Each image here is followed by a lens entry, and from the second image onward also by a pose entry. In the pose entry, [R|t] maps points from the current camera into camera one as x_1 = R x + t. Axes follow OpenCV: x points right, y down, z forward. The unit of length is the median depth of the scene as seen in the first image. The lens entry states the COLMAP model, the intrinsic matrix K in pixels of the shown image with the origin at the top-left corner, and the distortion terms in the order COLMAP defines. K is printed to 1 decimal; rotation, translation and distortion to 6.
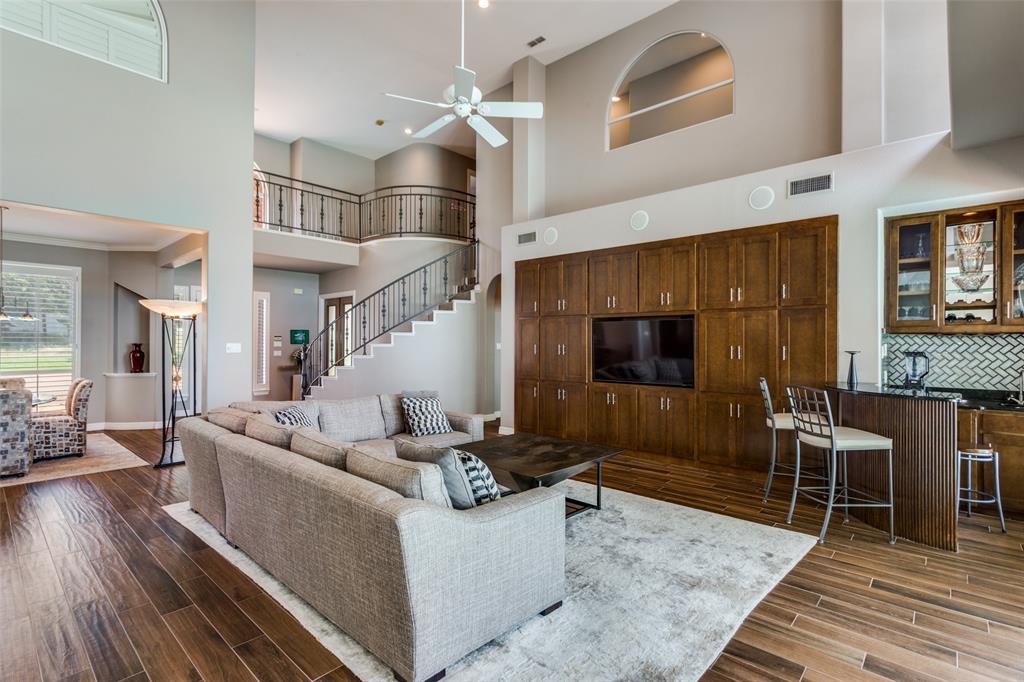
lens RADIAL K [[490.3, 0, 510.3], [0, 490.3, 340.4], [0, 0, 1]] dist [0.000124, 0.001217]
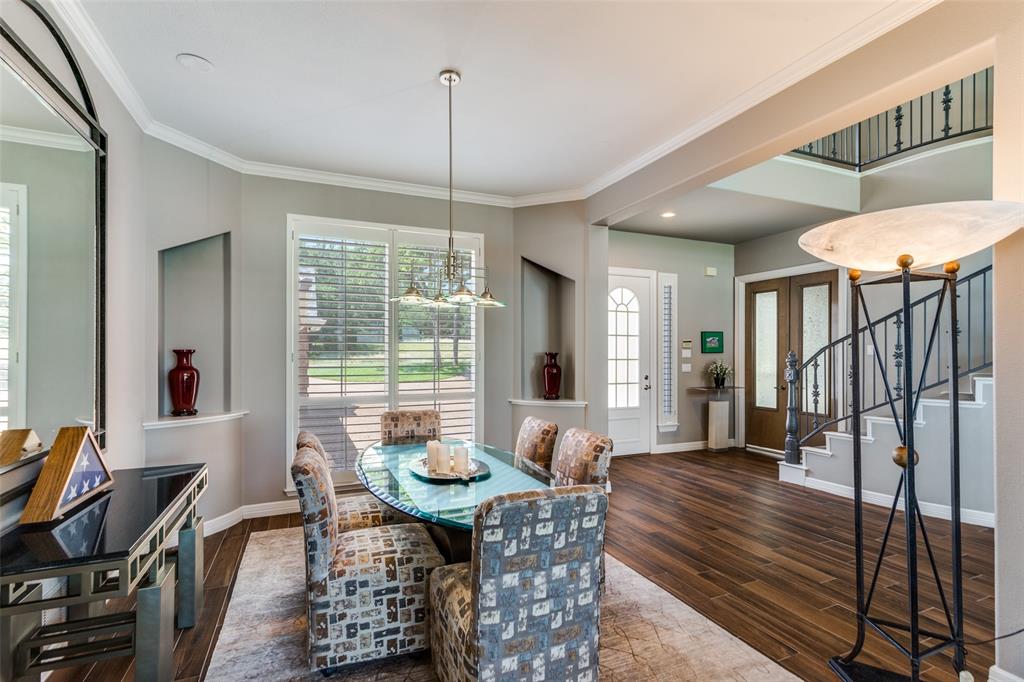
lens RADIAL K [[490.3, 0, 507.3], [0, 490.3, 350.5], [0, 0, 1]] dist [0.000124, 0.001217]
pose [[0.907627, -0.009296, -0.419675, -0.424621], [0.008074, 0.999956, -0.004687, 0.004715], [0.419700, 0.000866, 0.907662, 0.316396]]
